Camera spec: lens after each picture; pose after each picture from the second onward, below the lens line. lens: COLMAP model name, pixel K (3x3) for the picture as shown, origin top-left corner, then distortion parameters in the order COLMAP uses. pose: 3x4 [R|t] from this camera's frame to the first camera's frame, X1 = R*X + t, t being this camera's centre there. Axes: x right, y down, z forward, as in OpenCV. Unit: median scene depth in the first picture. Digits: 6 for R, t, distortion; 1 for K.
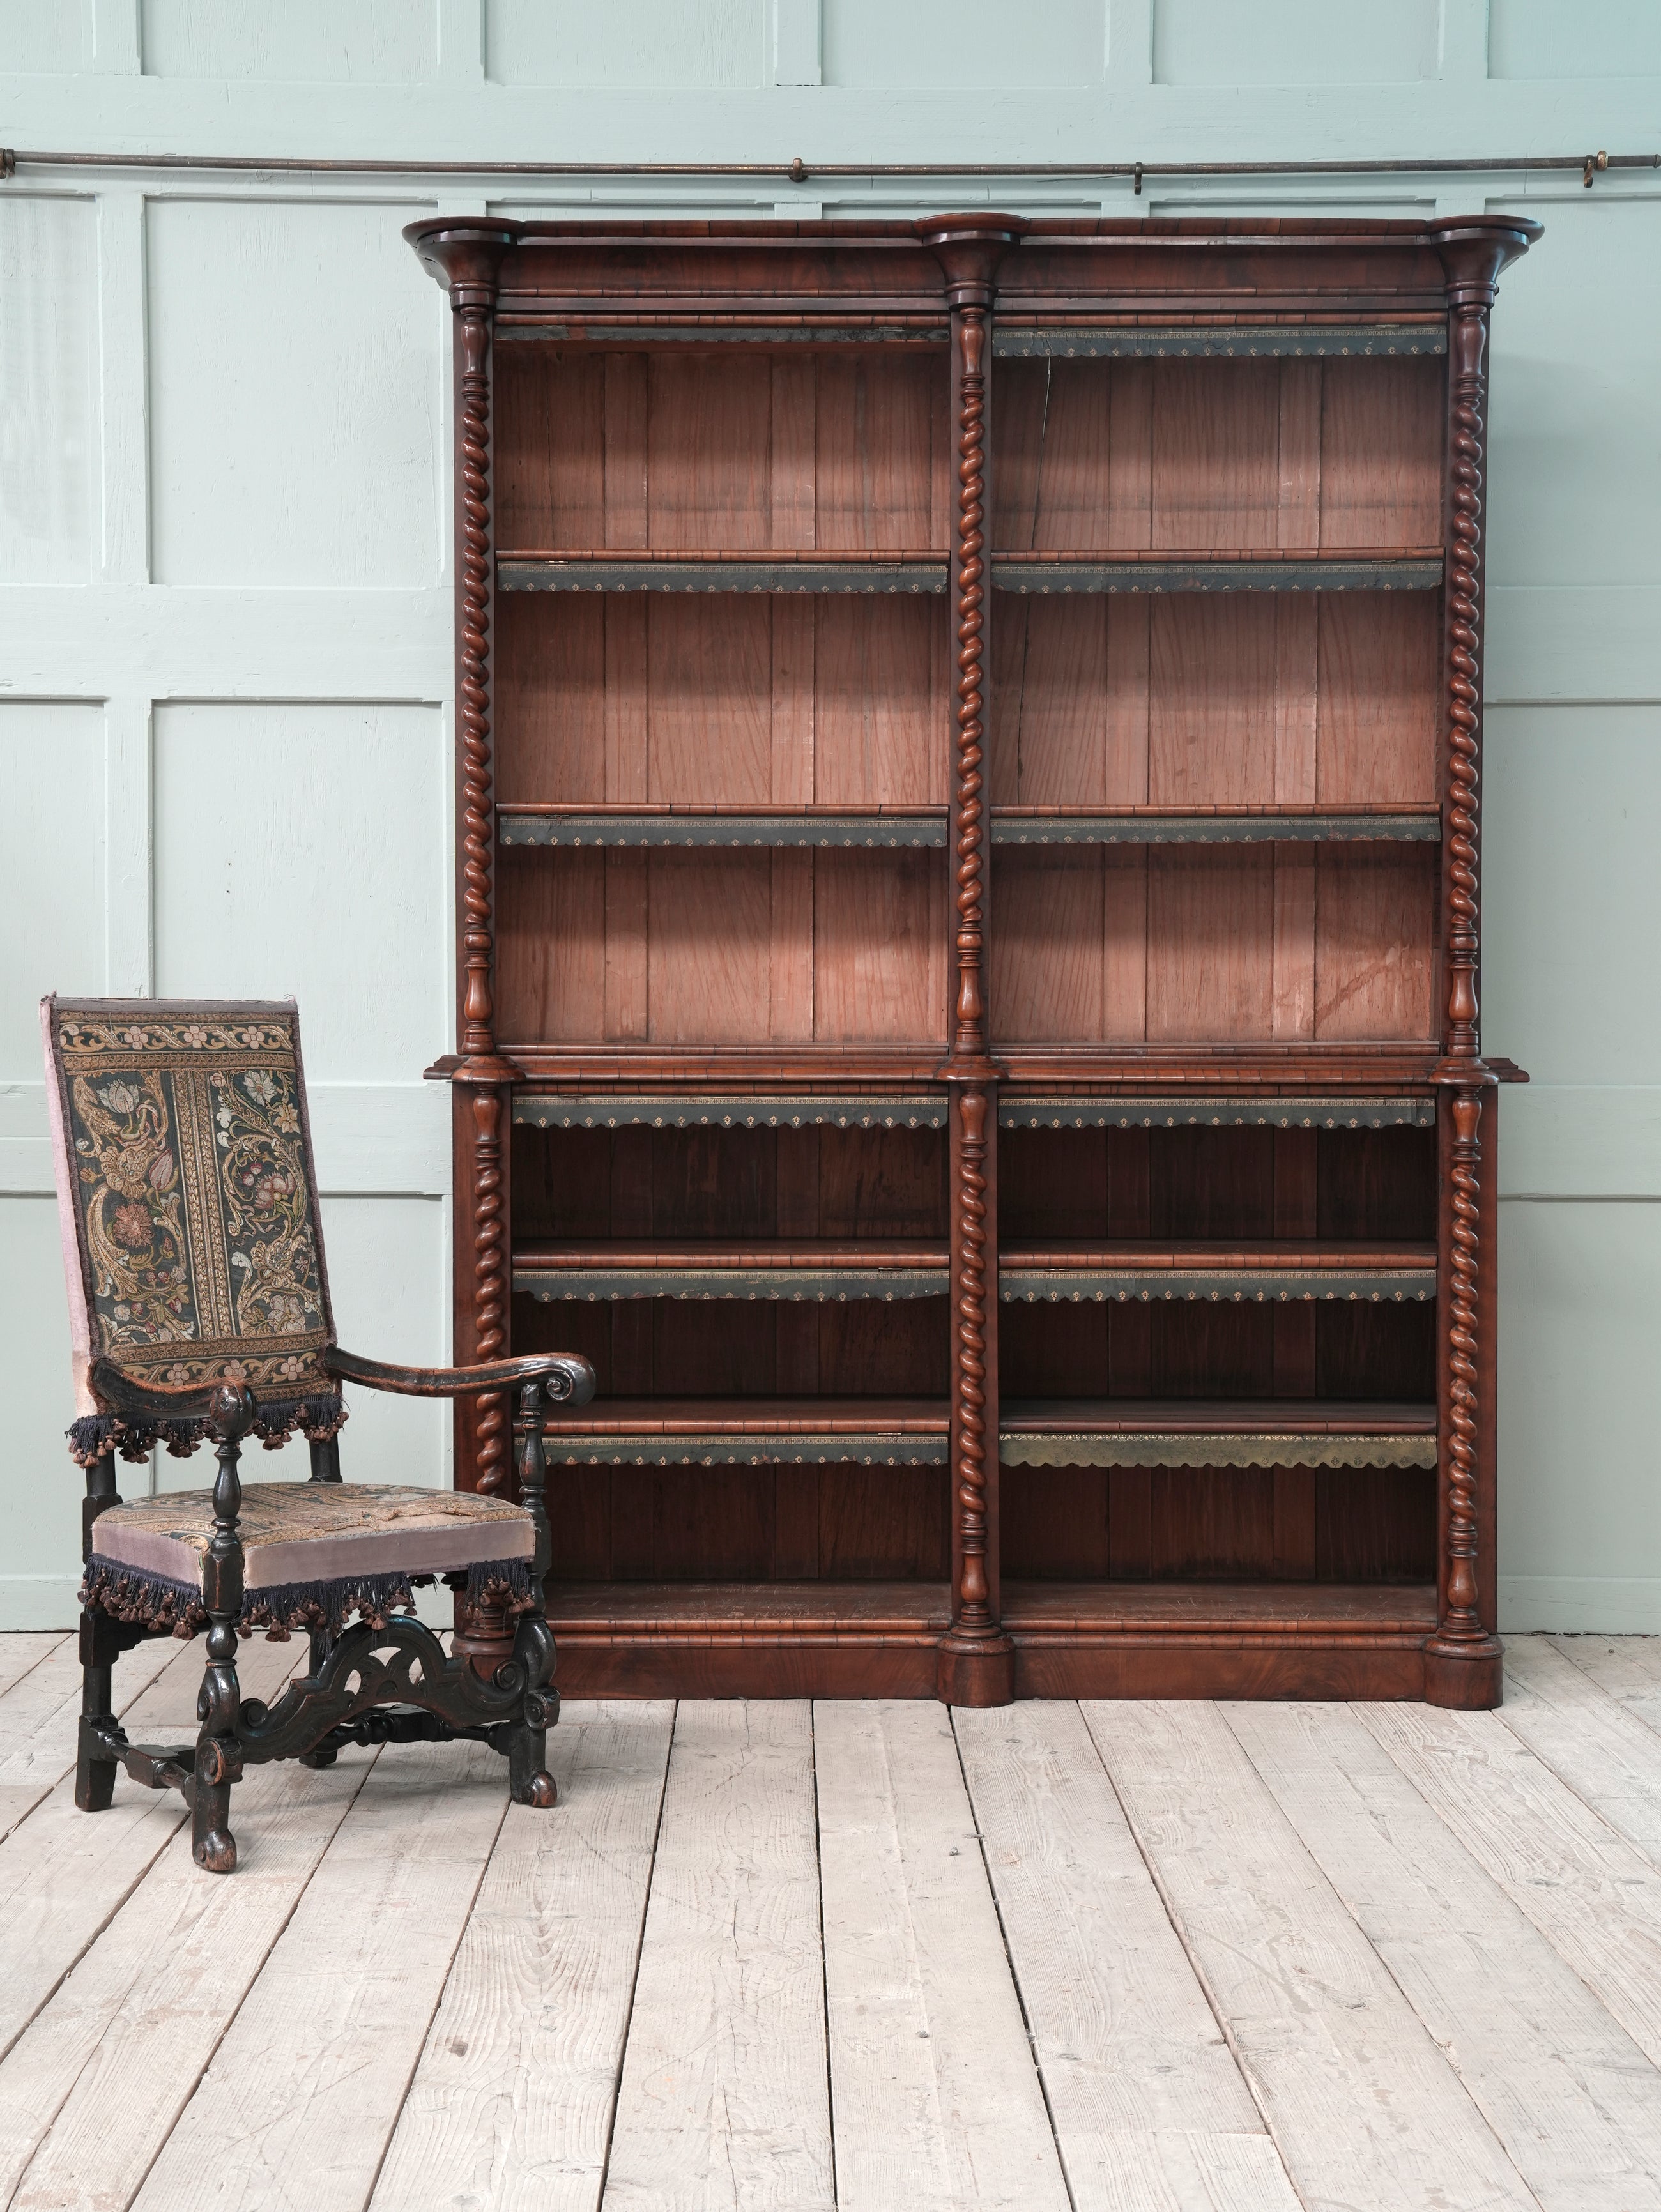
lens RADIAL K [[3417.0, 0, 800.5], [0, 3417.0, 1084.4], [0, 0, 1]] dist [0.113596, 0.195451]
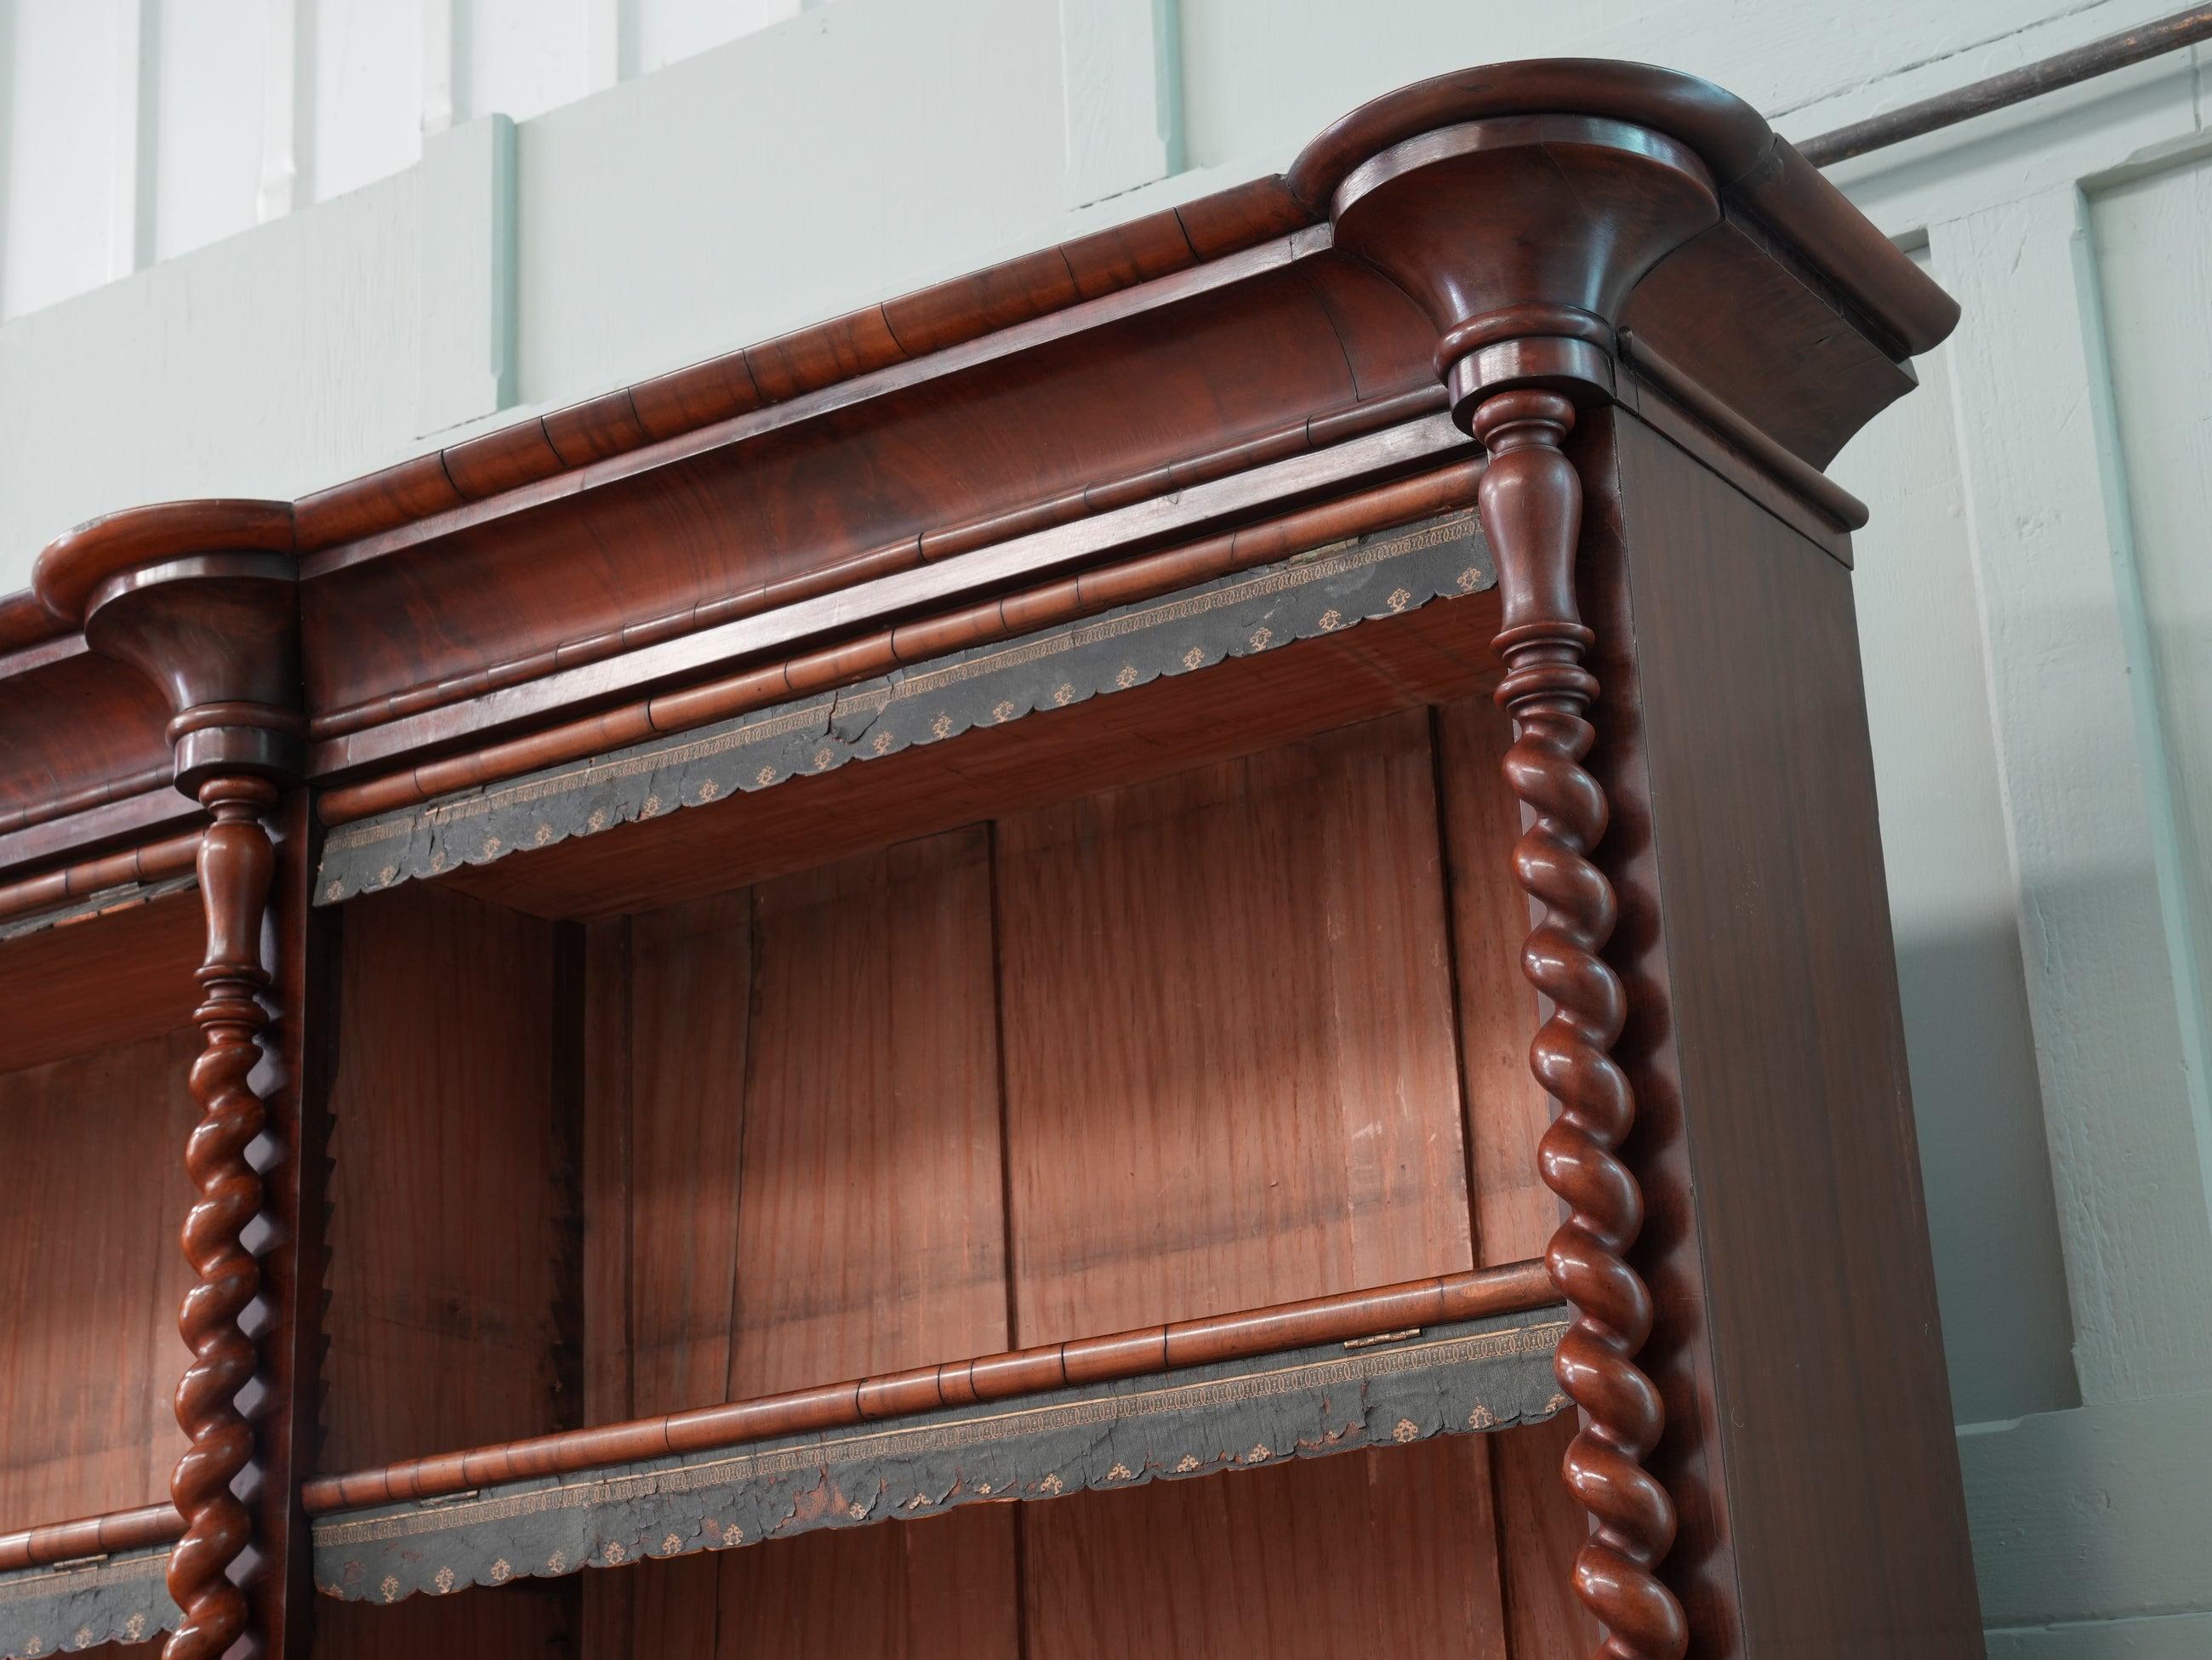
lens RADIAL K [[3818.6, 0, 1080.8], [0, 3818.6, 825.4], [0, 0, 1]] dist [0.159909, 0.351366]
pose [[0.834818, -0.210633, -0.508637, 0.312065], [0.026044, 0.937988, -0.345687, -0.086322], [0.549909, 0.275338, 0.788536, 0.738343]]
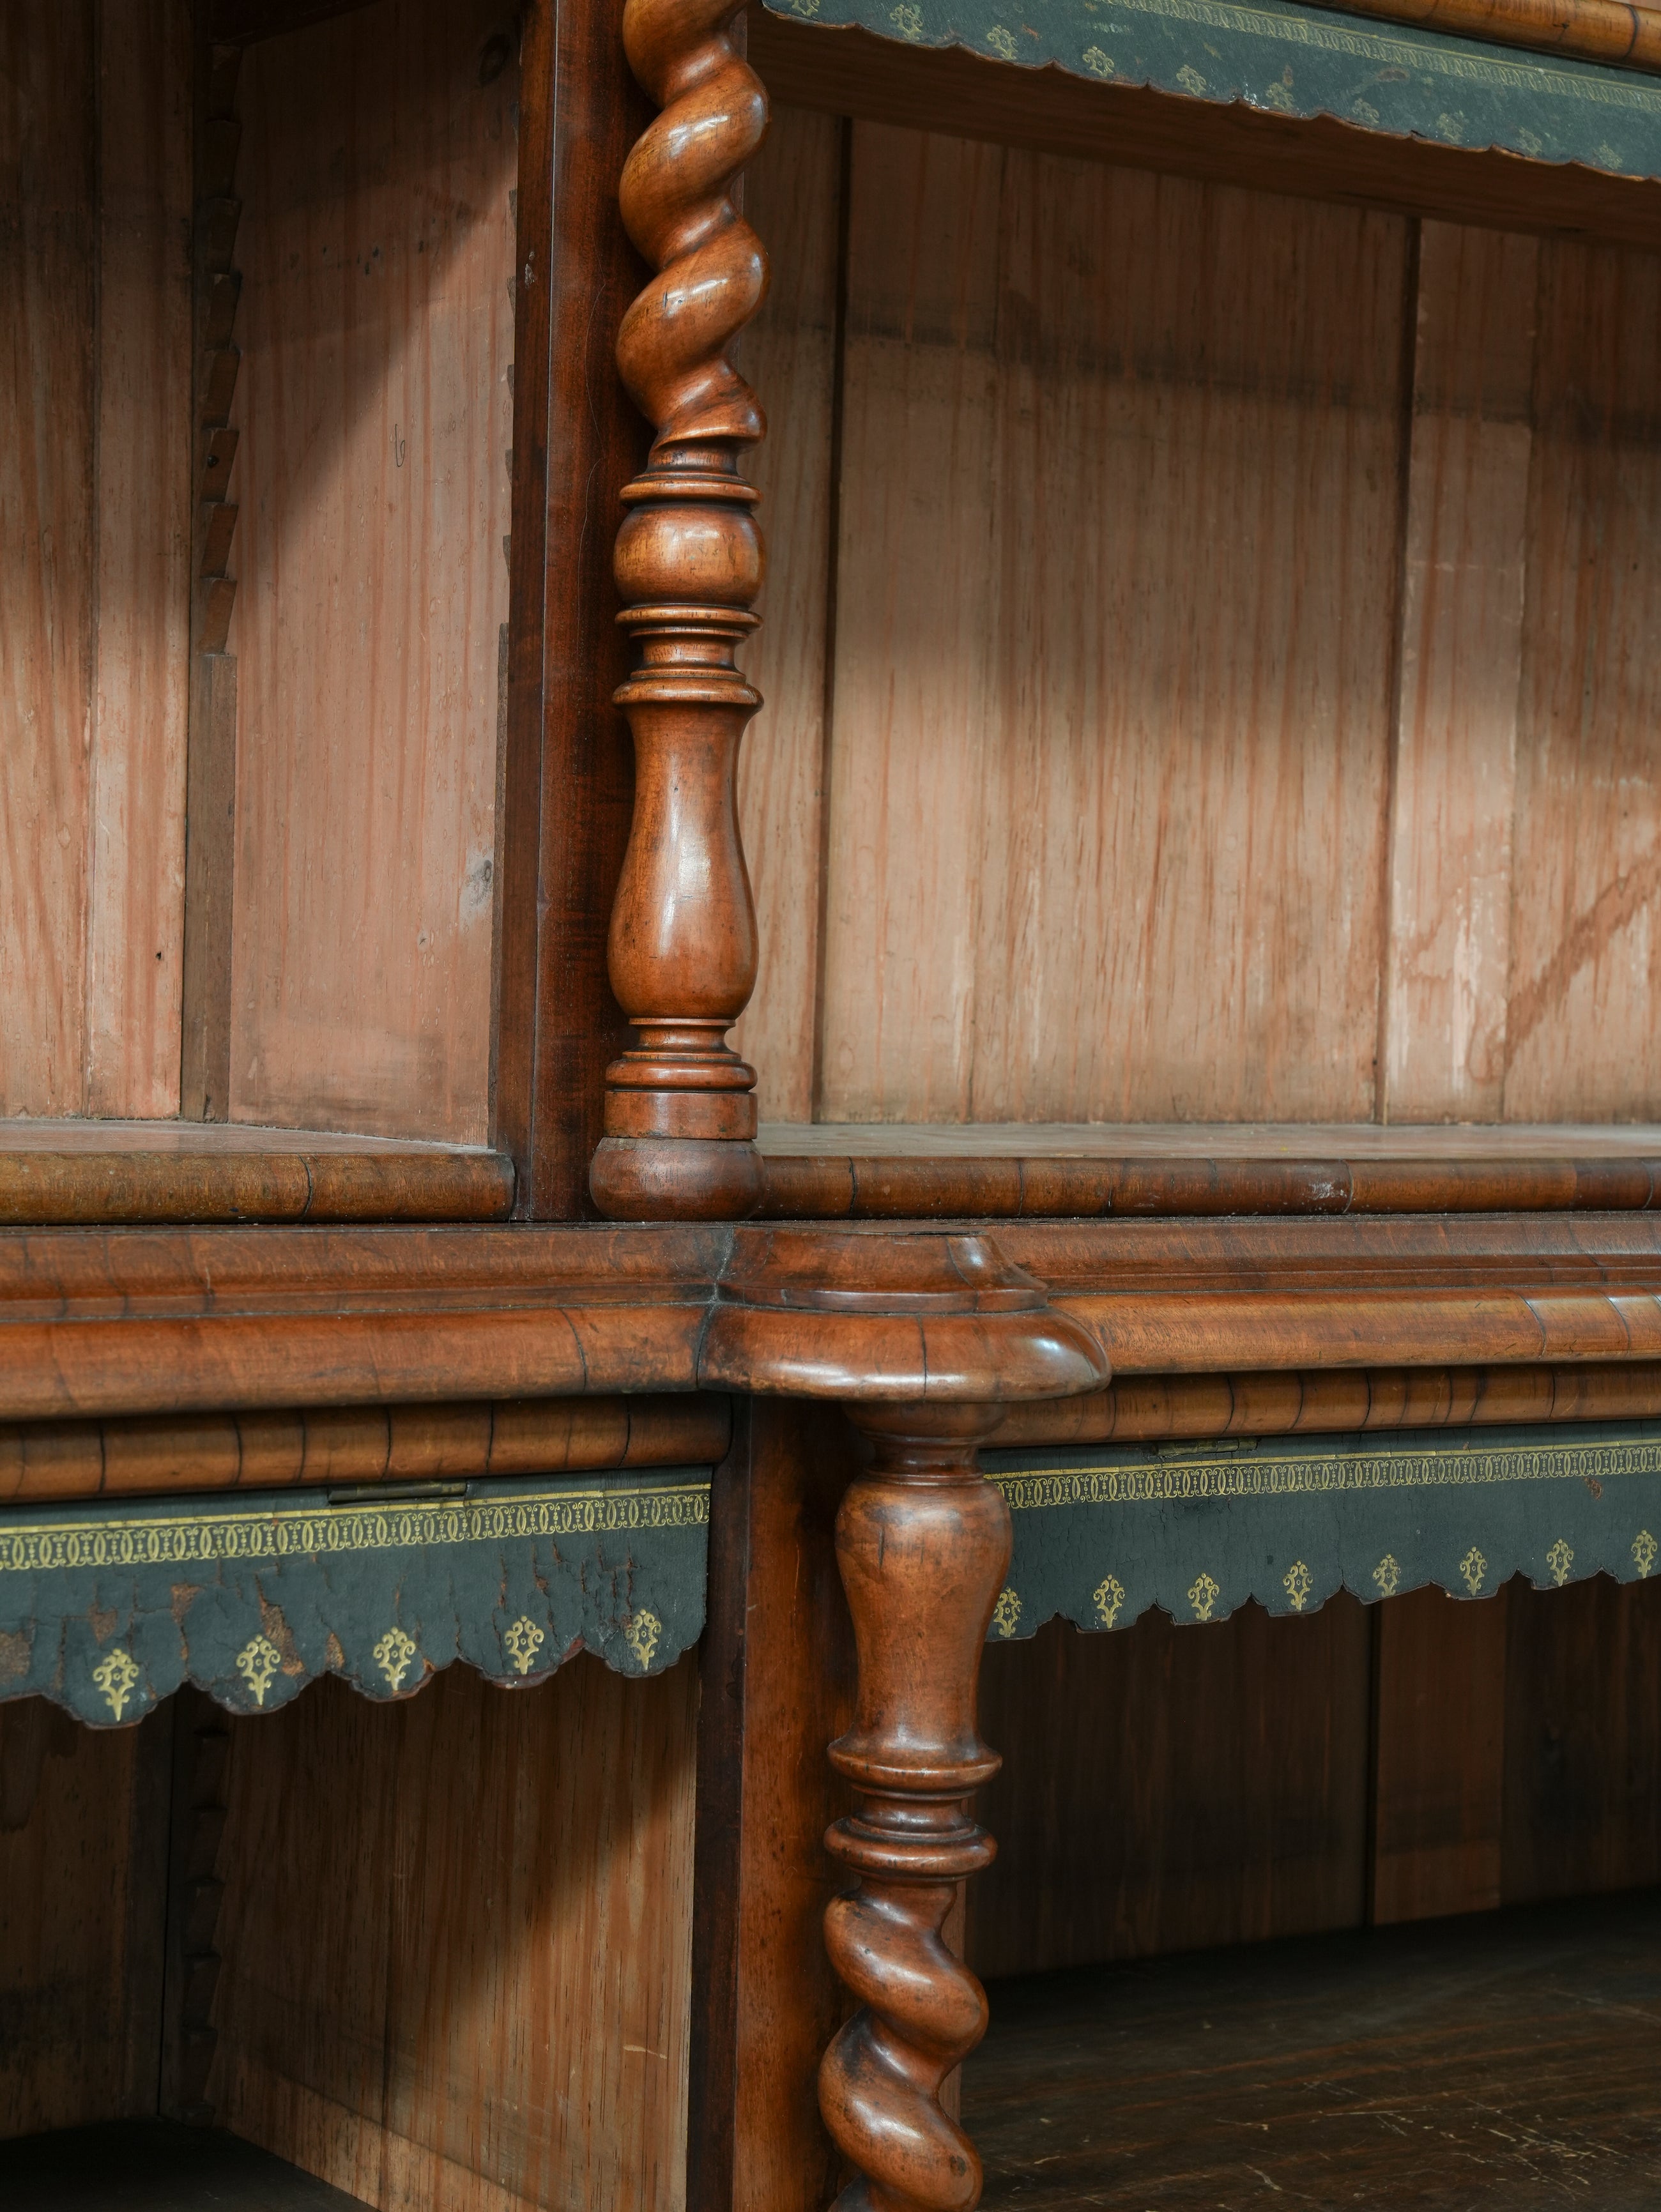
lens RADIAL K [[3905.4, 0, 830.2], [0, 3905.4, 1117.0], [0, 0, 1]] dist [0.194731, 0.205255]
pose [[0.819981, 0.006546, 0.572353, -0.058740], [-0.009362, 0.999954, 0.001976, -0.013885], [-0.572314, -0.006978, 0.820005, 0.828695]]
